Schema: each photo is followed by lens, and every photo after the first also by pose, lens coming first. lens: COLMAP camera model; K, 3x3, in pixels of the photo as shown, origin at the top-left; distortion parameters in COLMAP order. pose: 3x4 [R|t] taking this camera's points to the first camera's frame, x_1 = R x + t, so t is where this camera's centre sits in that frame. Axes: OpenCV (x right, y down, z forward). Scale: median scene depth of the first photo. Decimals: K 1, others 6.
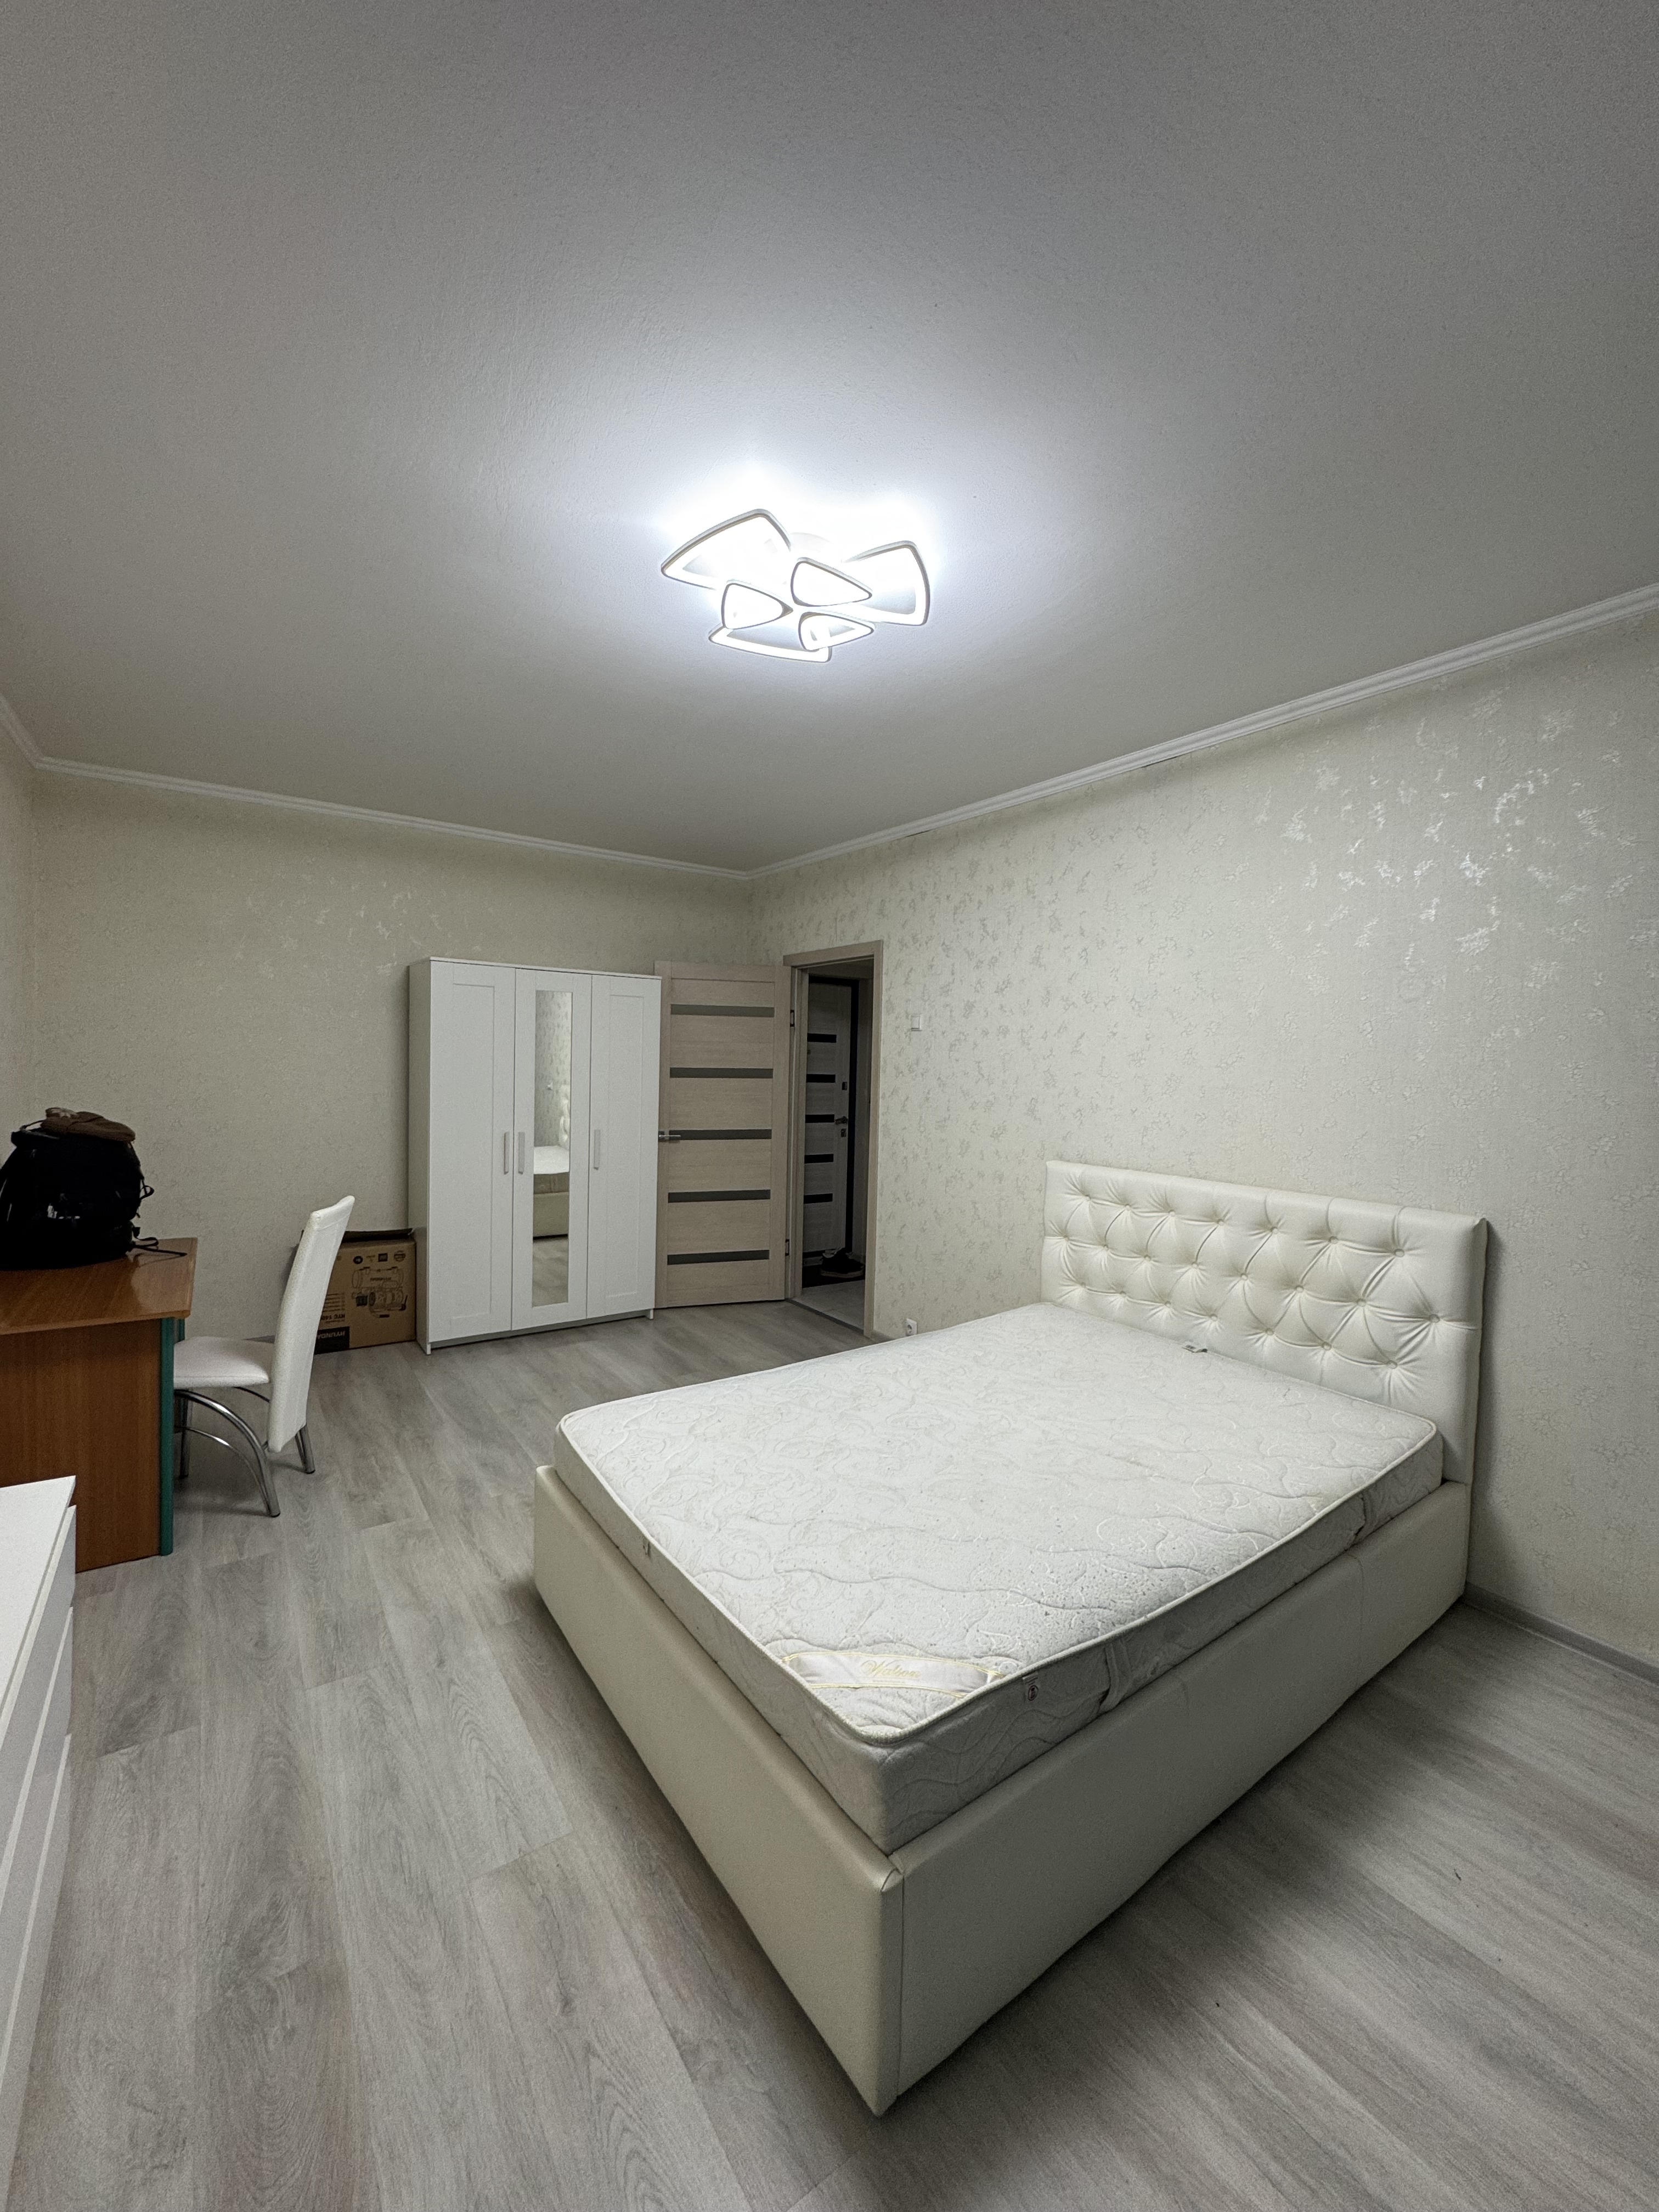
lens RADIAL K [[877.6, 0, 831.7], [0, 877.6, 1103.4], [0, 0, 1]] dist [-0.003387, 0.000642]
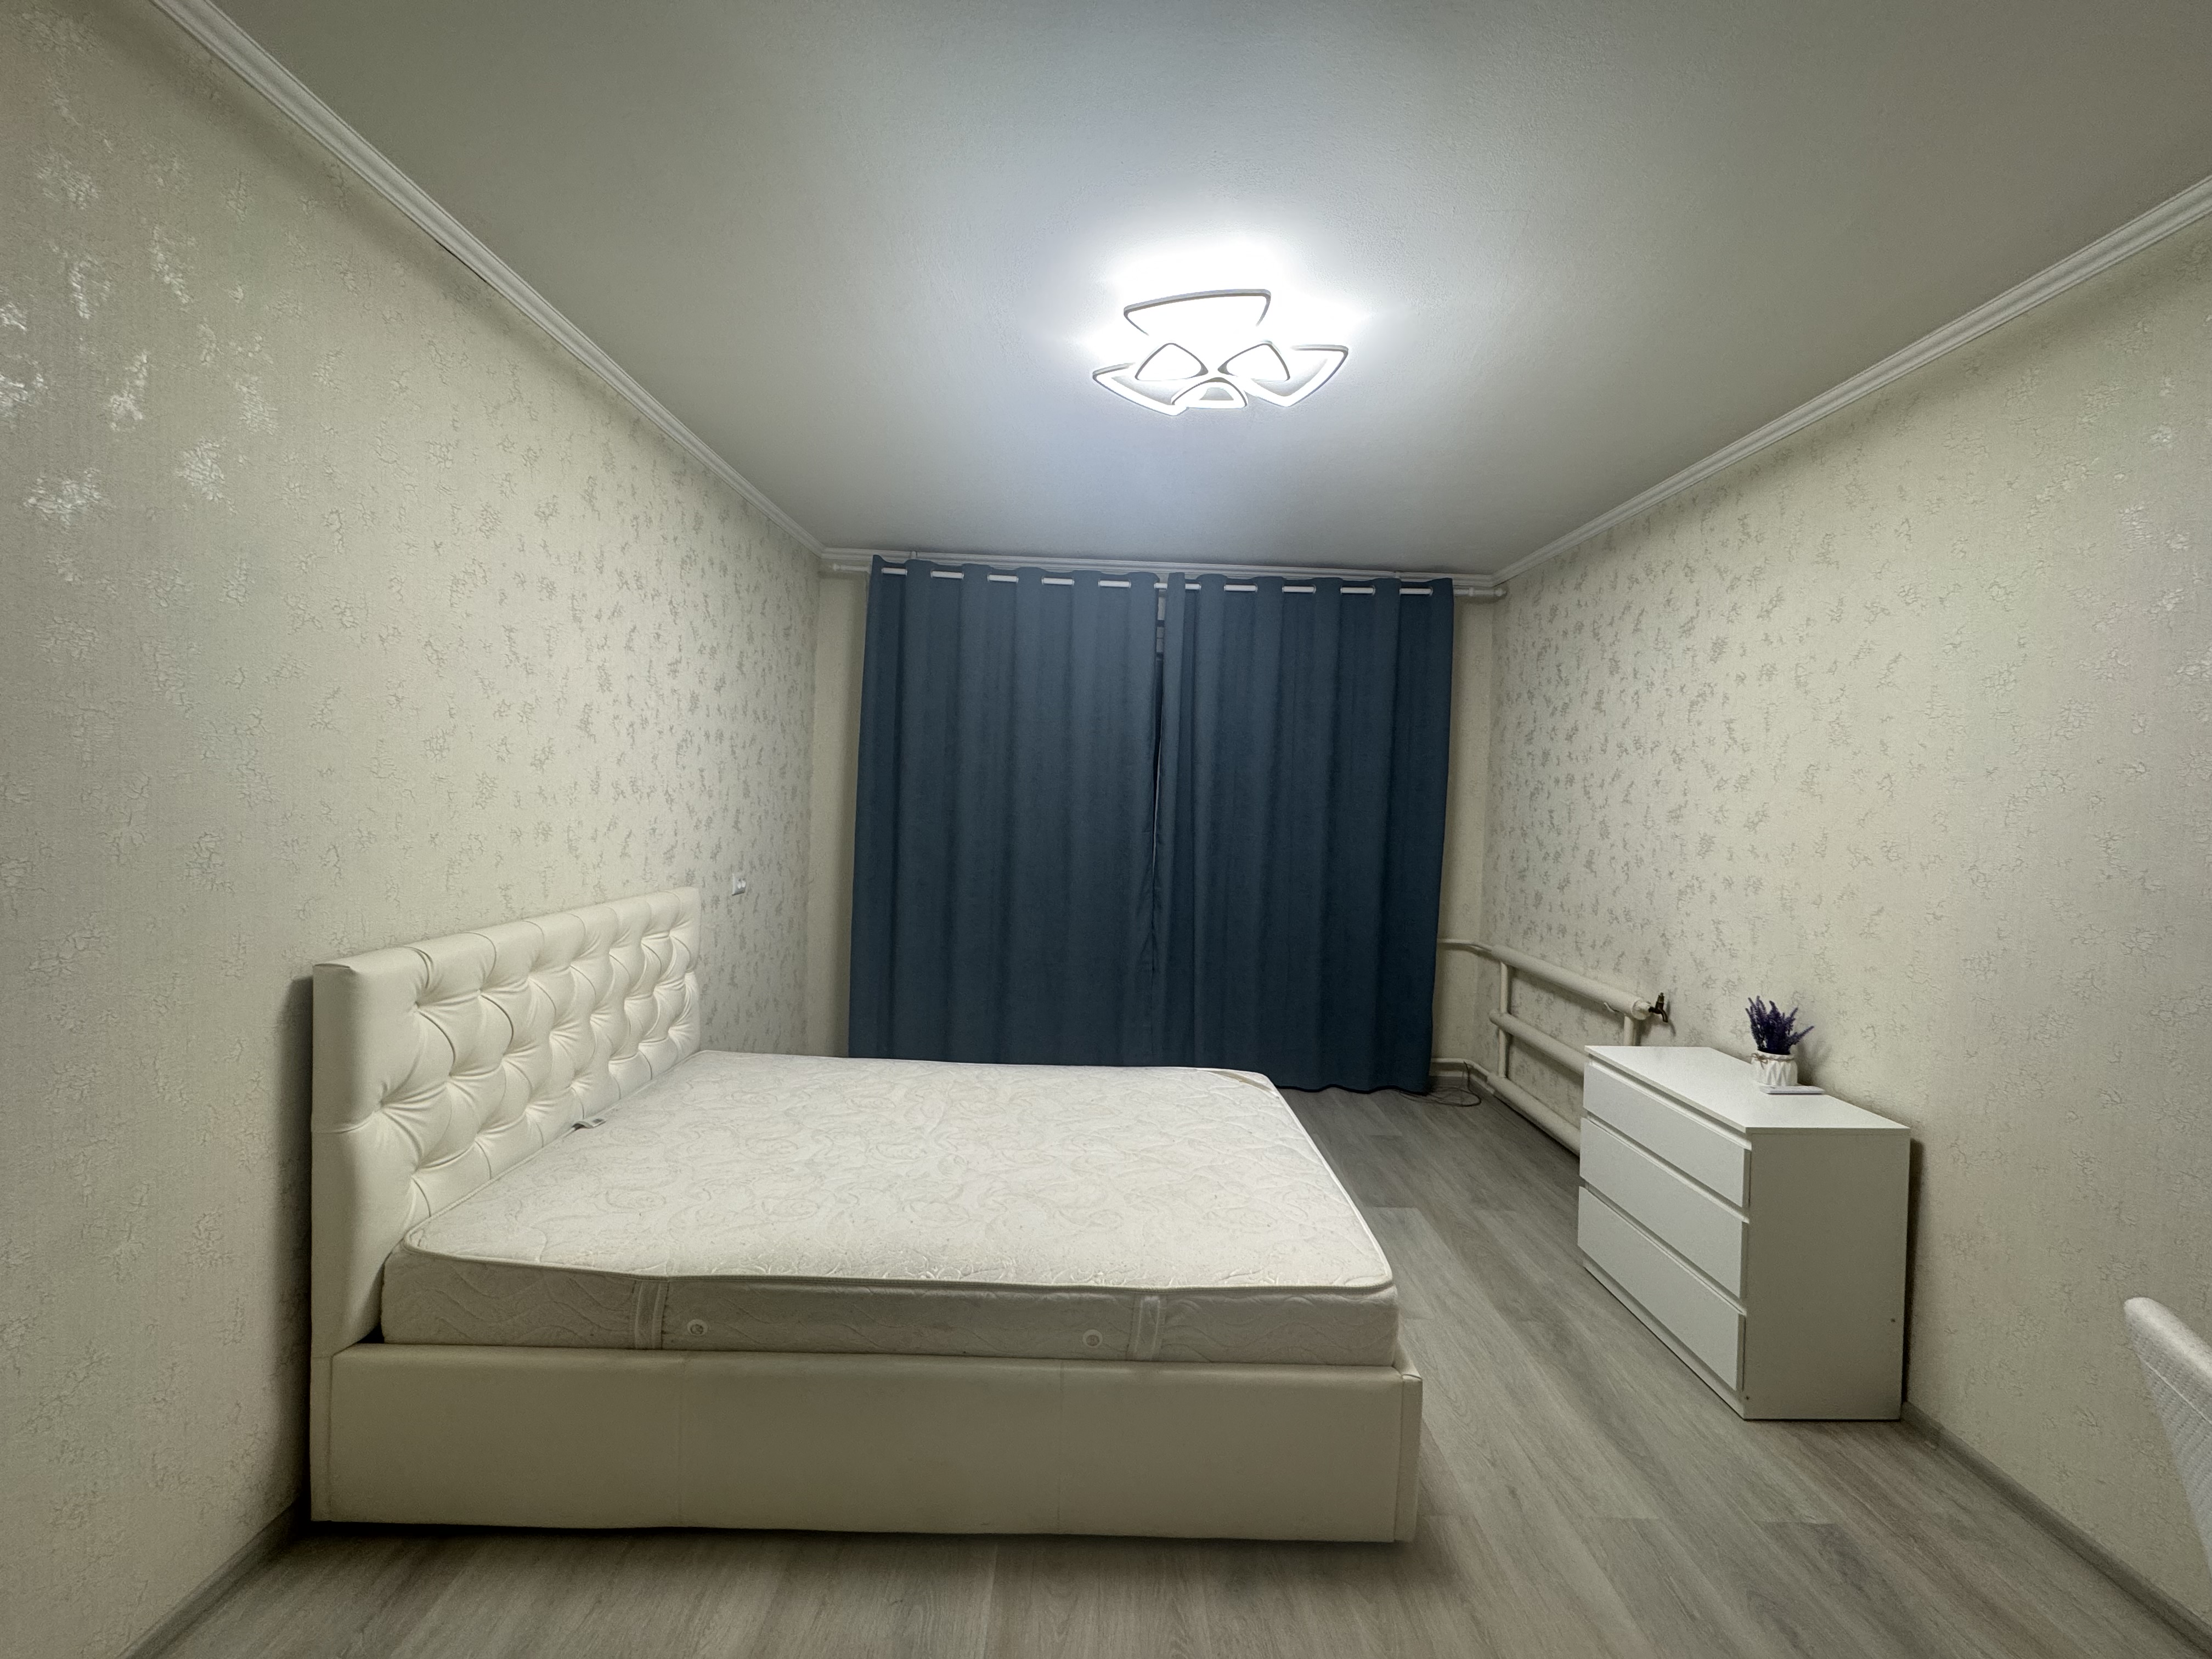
lens RADIAL K [[877.6, 0, 1103.5], [0, 877.6, 825.5], [0, 0, 1]] dist [-0.003387, 0.000642]
pose [[-0.818185, -0.074049, 0.570167, -0.402379], [-0.031539, 0.995959, 0.084089, -0.069938], [-0.574089, 0.050818, -0.817214, 1.380870]]
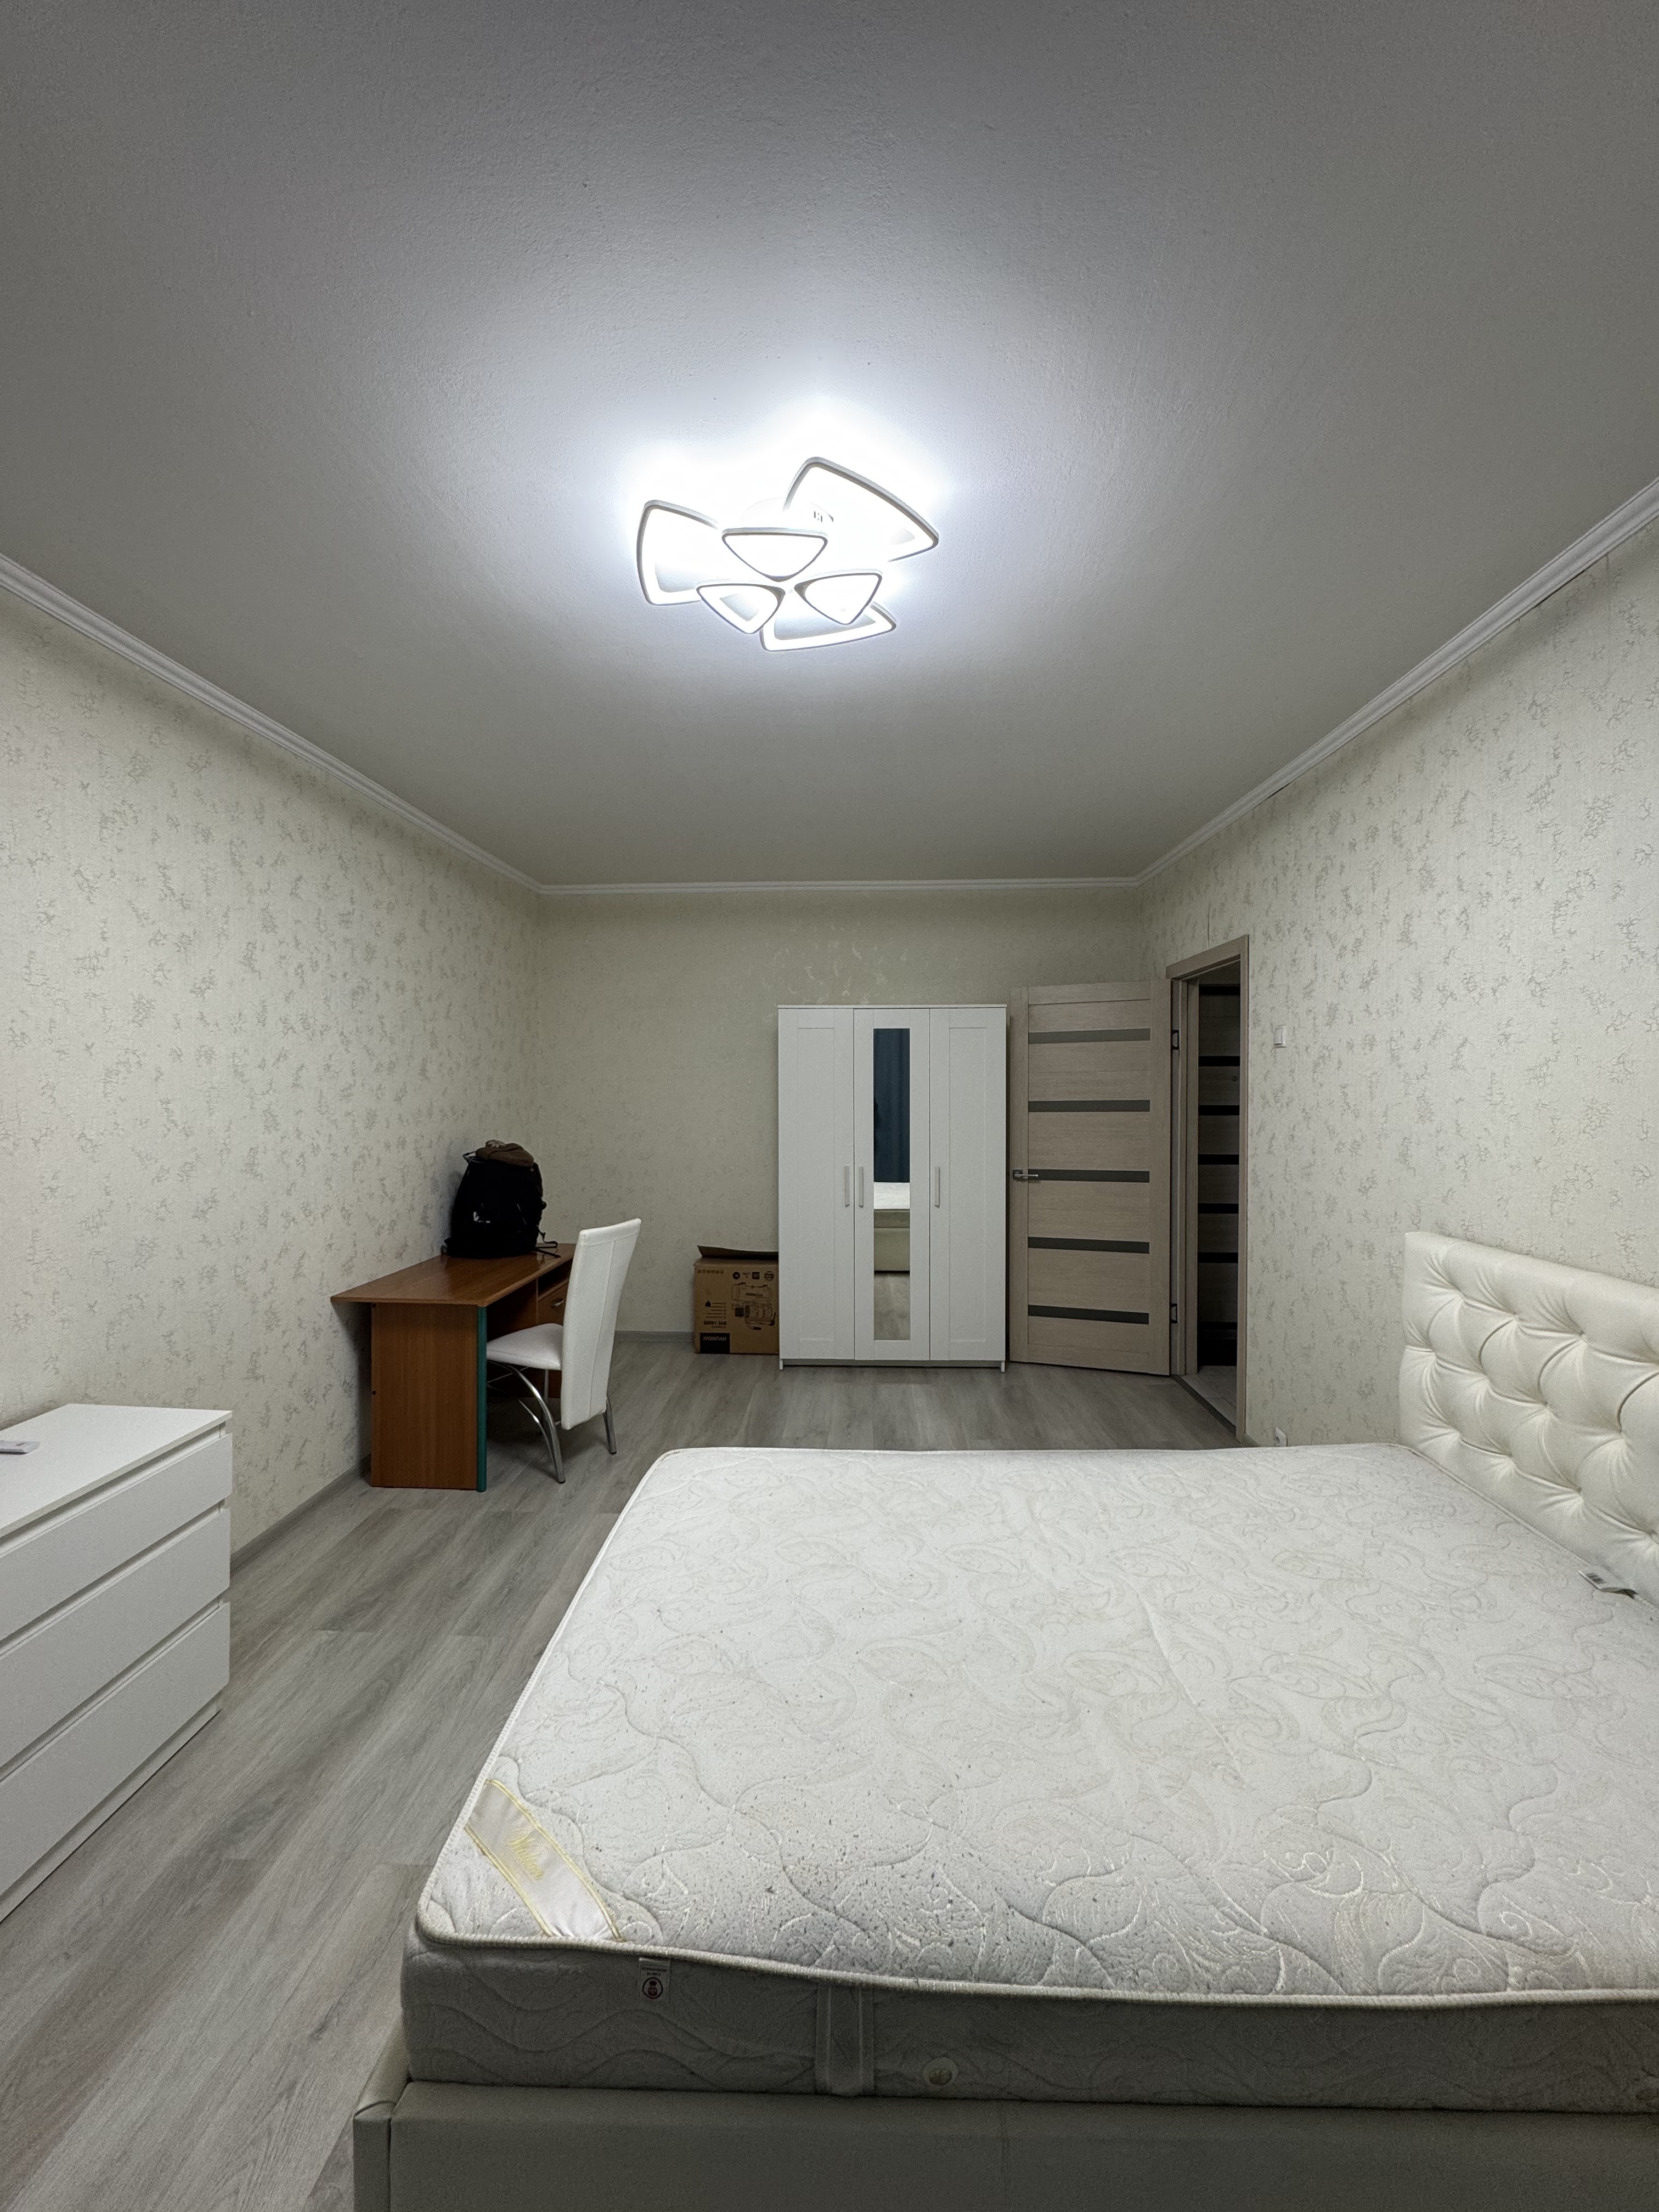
lens RADIAL K [[877.6, 0, 832.3], [0, 877.6, 1102.9], [0, 0, 1]] dist [-0.003387, 0.000642]
pose [[0.792952, -0.017540, -0.609032, 0.369916], [-0.006771, 0.999270, -0.037594, -0.005208], [0.609247, 0.033934, 0.792254, 0.240053]]
